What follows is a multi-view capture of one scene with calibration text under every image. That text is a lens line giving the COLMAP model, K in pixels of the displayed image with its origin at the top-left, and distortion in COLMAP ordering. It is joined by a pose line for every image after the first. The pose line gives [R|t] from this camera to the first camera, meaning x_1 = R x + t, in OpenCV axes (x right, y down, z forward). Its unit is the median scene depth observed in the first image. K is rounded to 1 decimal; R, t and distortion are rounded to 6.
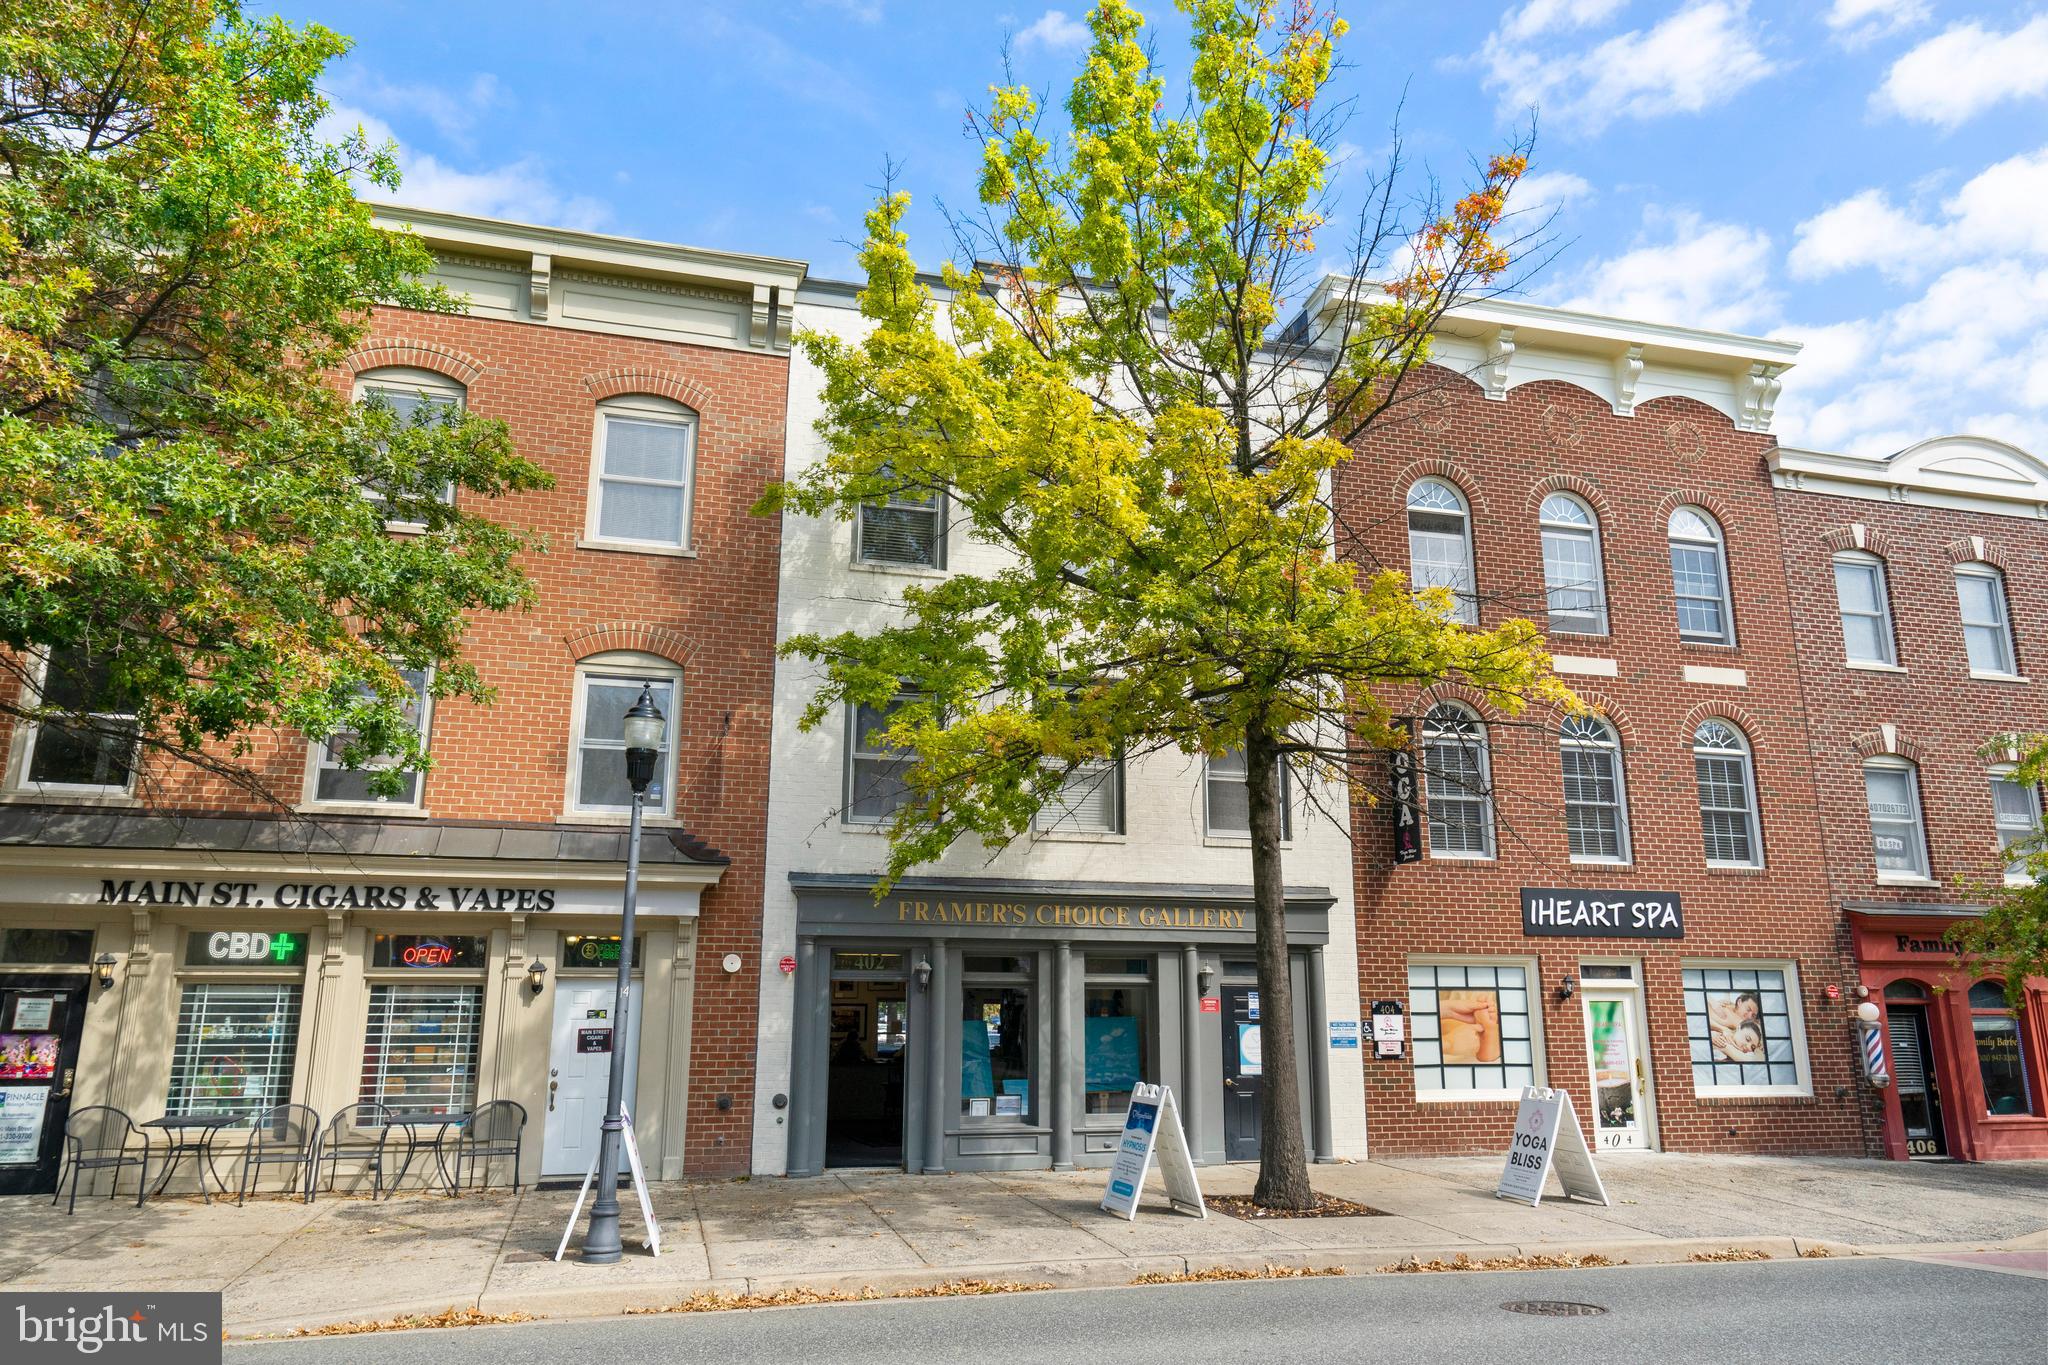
lens RADIAL K [[1363.4, 0, 1010.6], [0, 1363.4, 687.8], [0, 0, 1]] dist [0.006496, 0.001632]
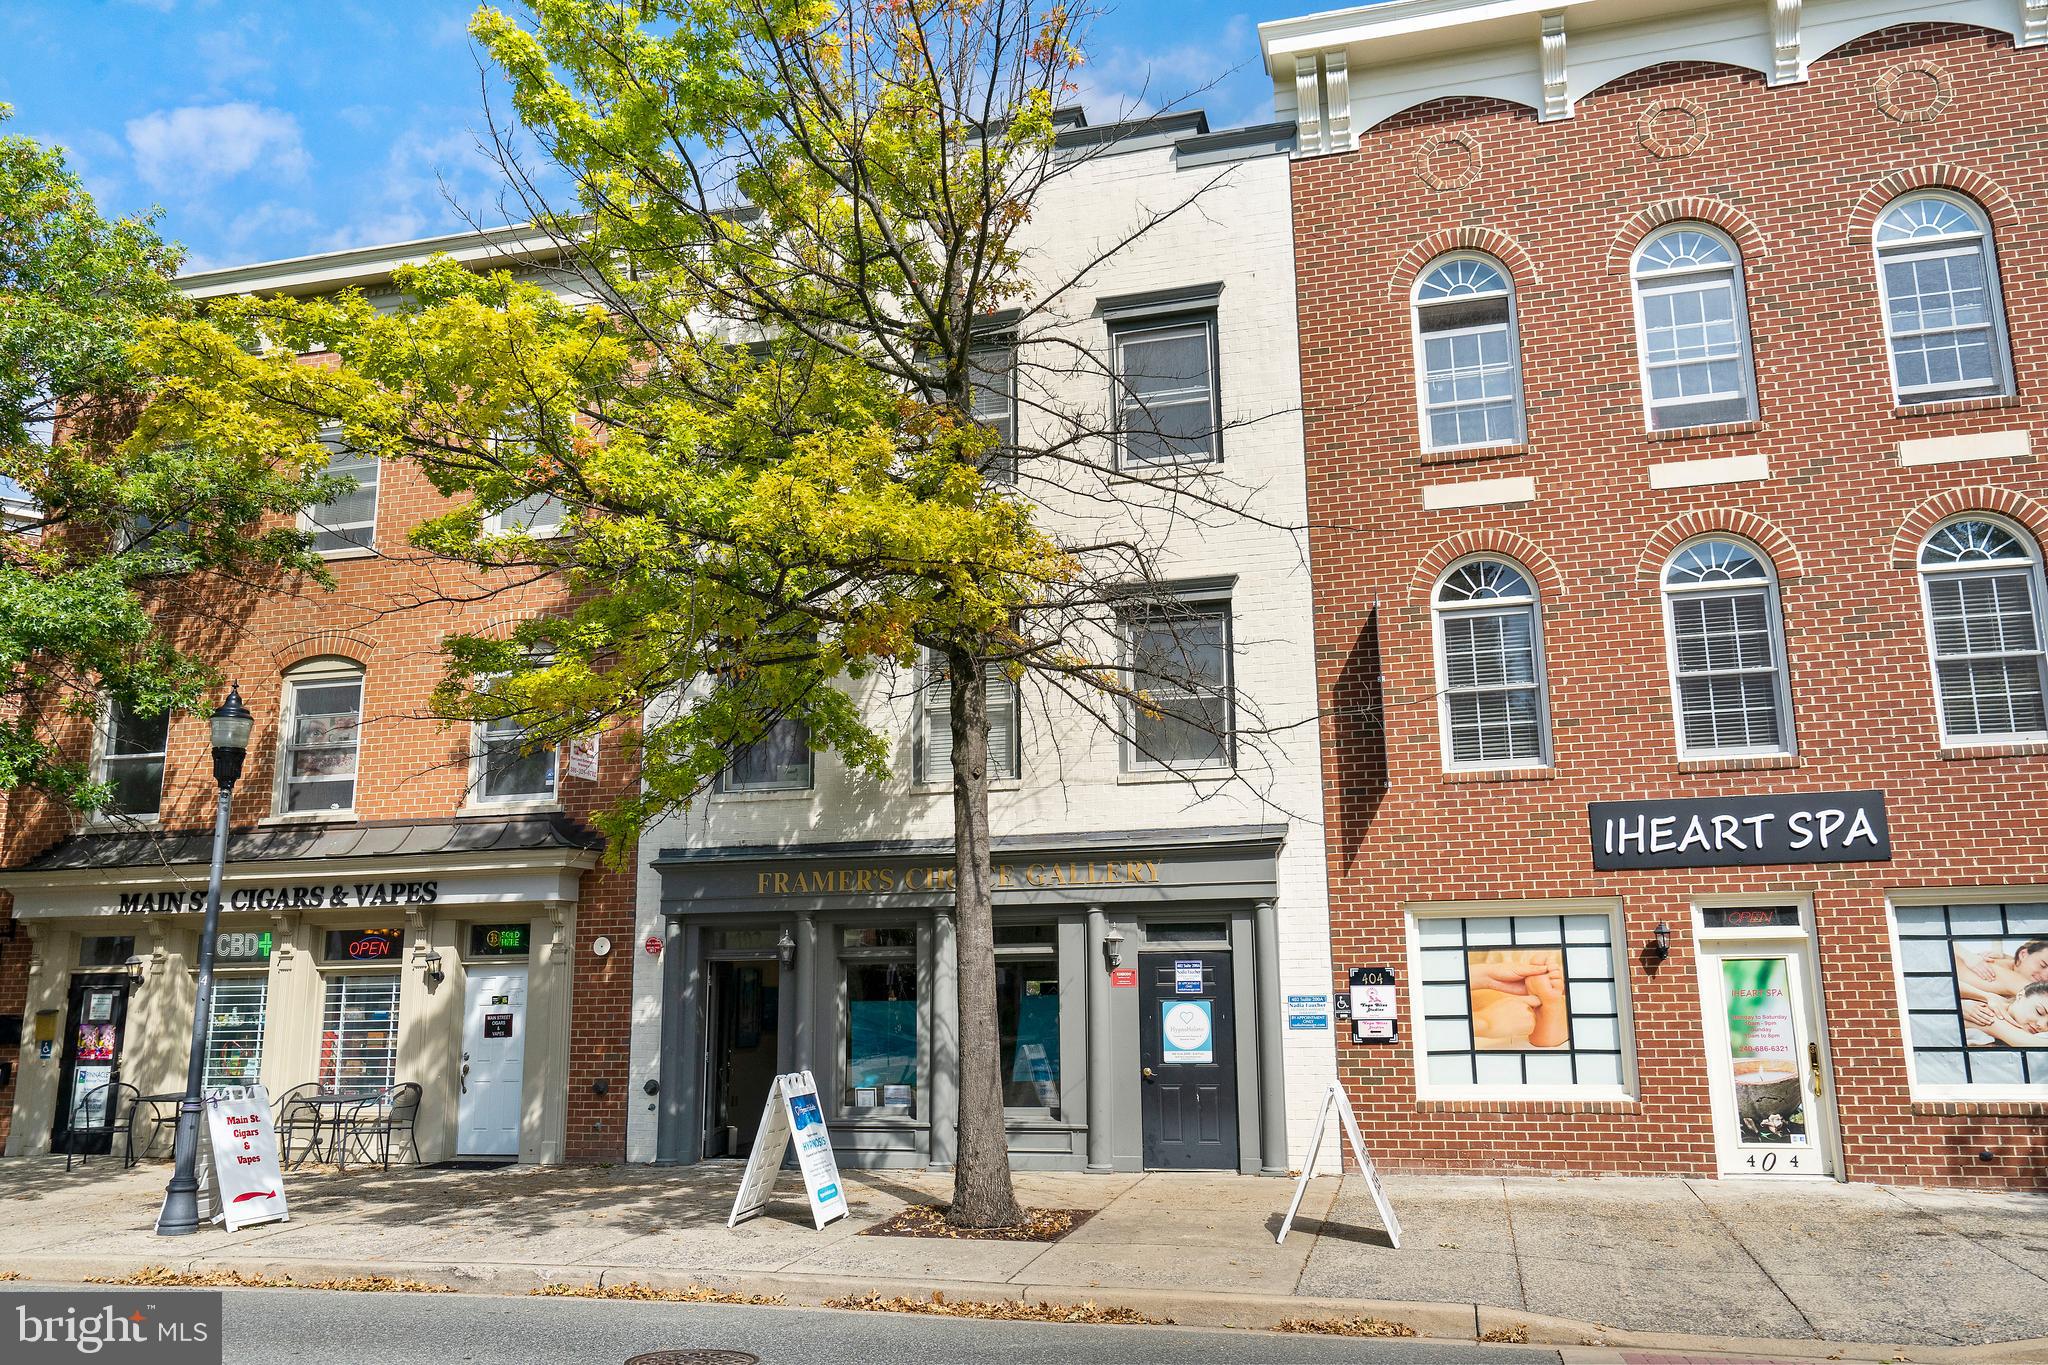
lens RADIAL K [[1516.0, 0, 1018.9], [0, 1516.0, 688.6], [0, 0, 1]] dist [0.005792, -0.000316]
pose [[0.867952, -0.113337, -0.483544, 0.548092], [0.131045, 0.991372, 0.002857, 0.050568], [0.479048, -0.065846, 0.875316, 0.189316]]
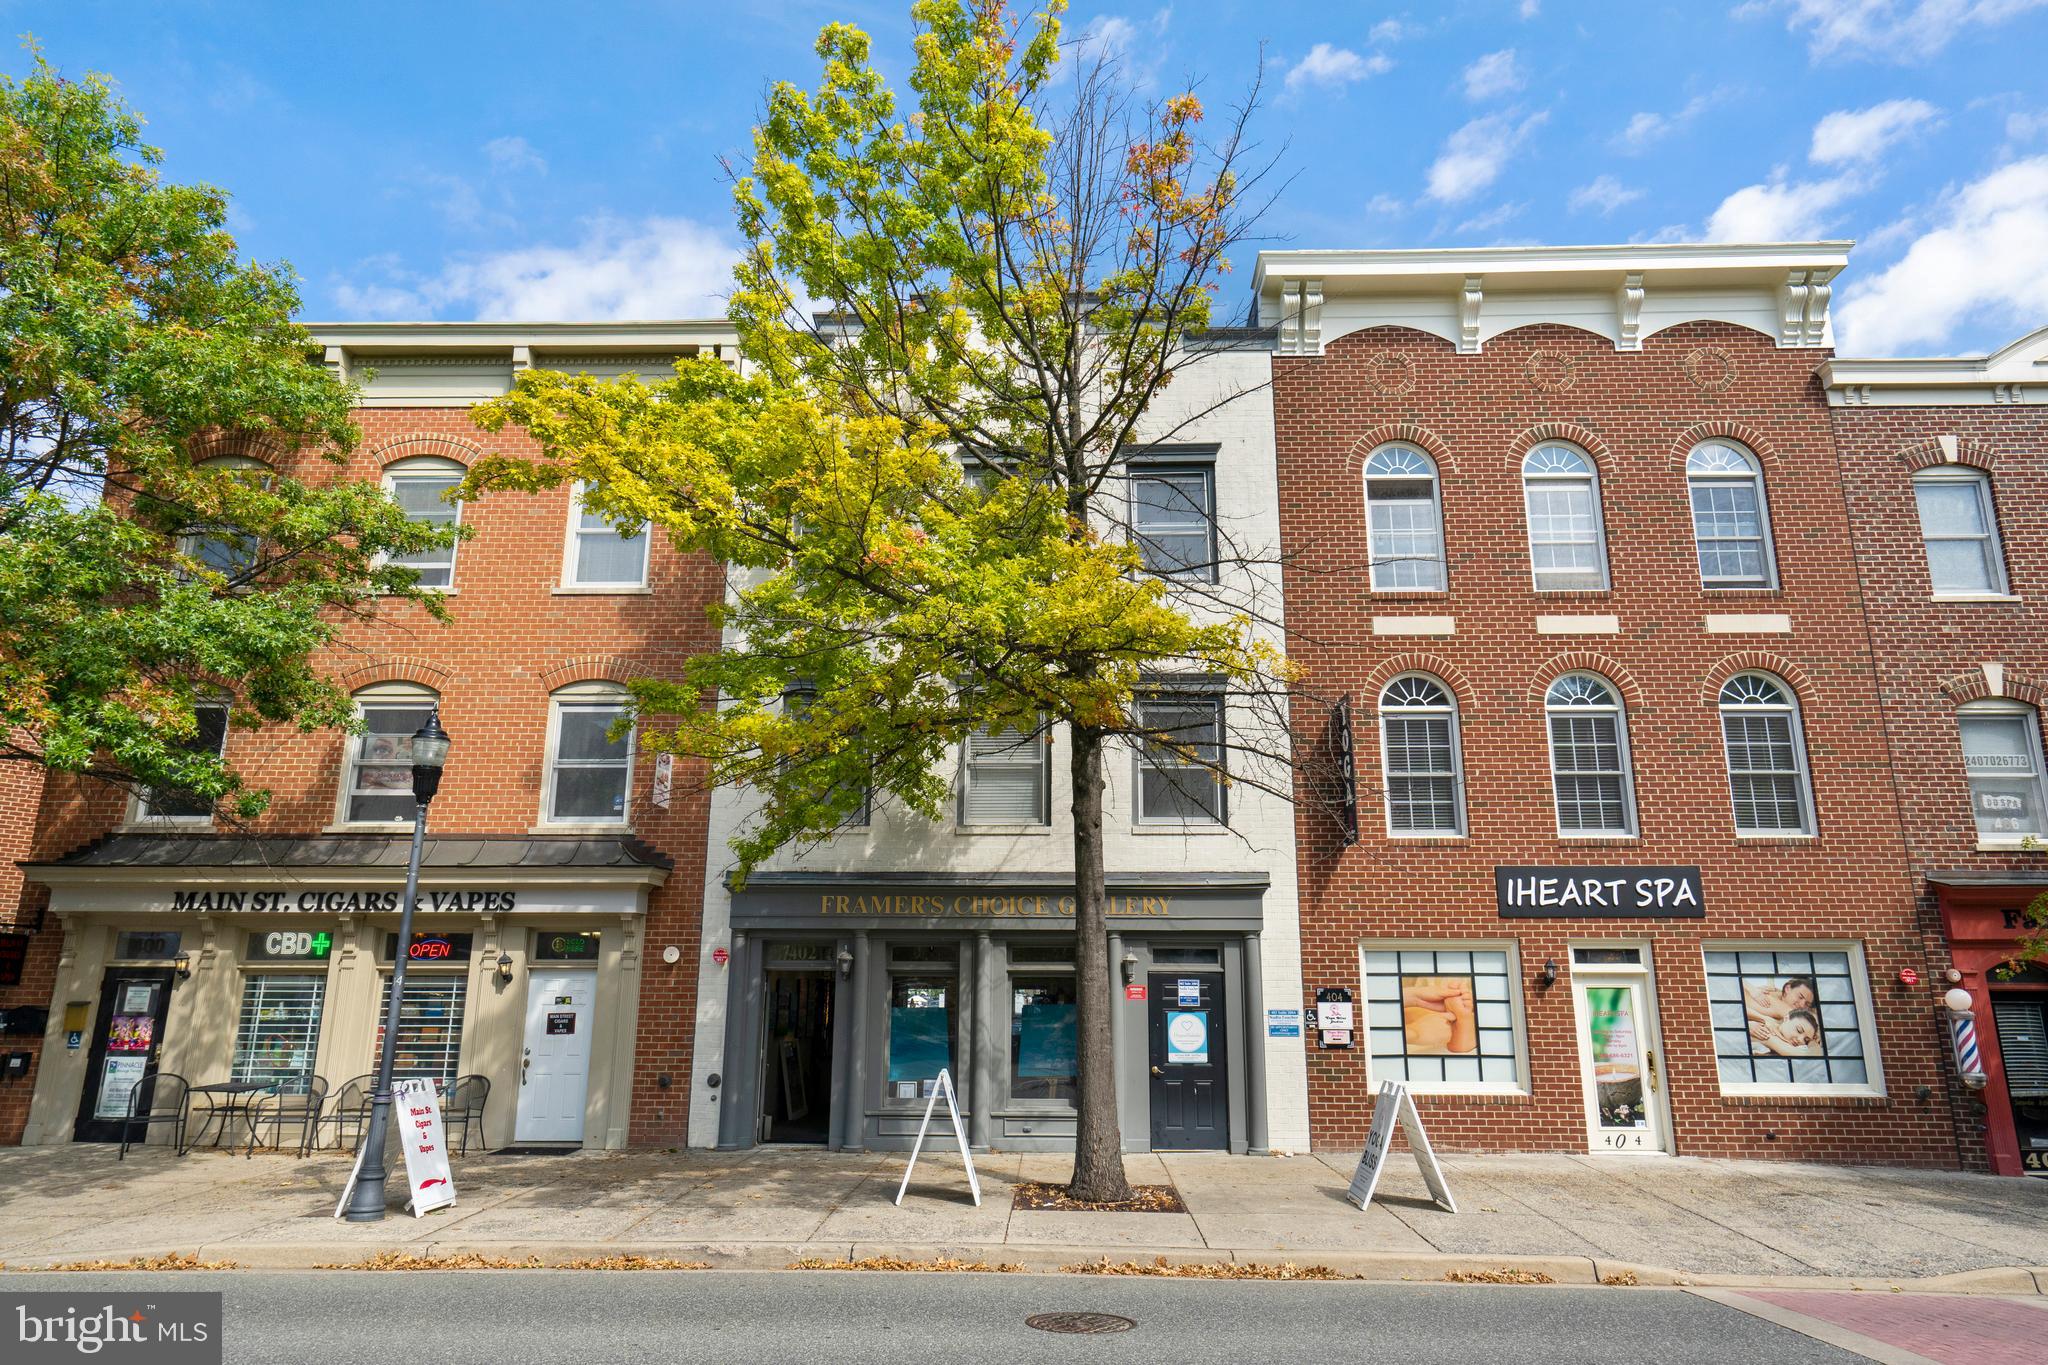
lens RADIAL K [[1245.9, 0, 1016.4], [0, 1245.9, 684.1], [0, 0, 1]] dist [0.003221, 0.002670]
pose [[0.958327, -0.068602, -0.277314, 0.331142], [0.065025, 0.997639, -0.022086, 0.020838], [0.278174, 0.003133, 0.960525, 0.094071]]
